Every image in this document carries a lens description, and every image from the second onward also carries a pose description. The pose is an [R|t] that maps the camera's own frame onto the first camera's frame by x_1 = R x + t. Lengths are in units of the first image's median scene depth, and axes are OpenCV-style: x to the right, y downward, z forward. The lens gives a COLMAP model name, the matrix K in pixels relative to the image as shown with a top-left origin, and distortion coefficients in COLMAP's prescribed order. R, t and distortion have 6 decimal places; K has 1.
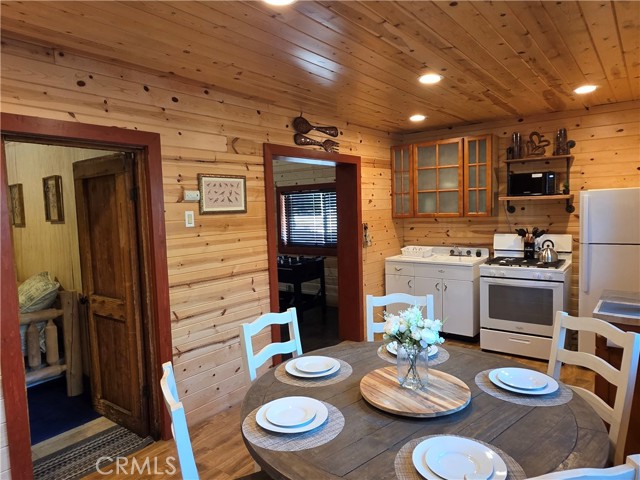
lens RADIAL K [[418.4, 0, 320.3], [0, 418.4, 238.9], [0, 0, 1]] dist [0.004422, 0.000749]
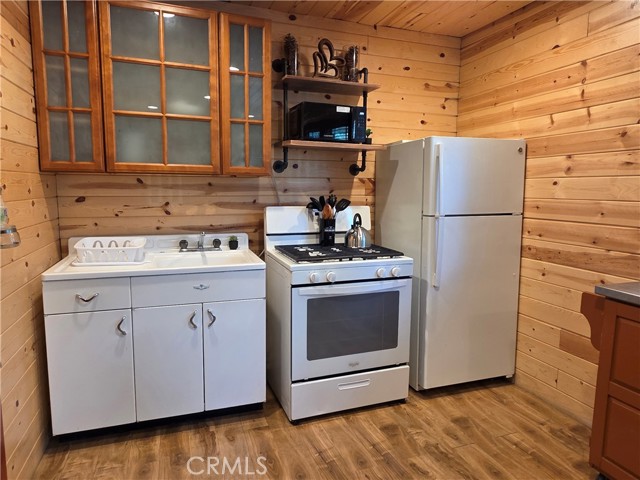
lens RADIAL K [[418.4, 0, 319.4], [0, 418.4, 236.2], [0, 0, 1]] dist [0.004422, 0.000749]
pose [[0.536543, -0.061474, 0.841631, -0.027393], [0.037748, 0.998093, 0.048837, 0.002940], [-0.843028, 0.005566, 0.537840, 0.604630]]
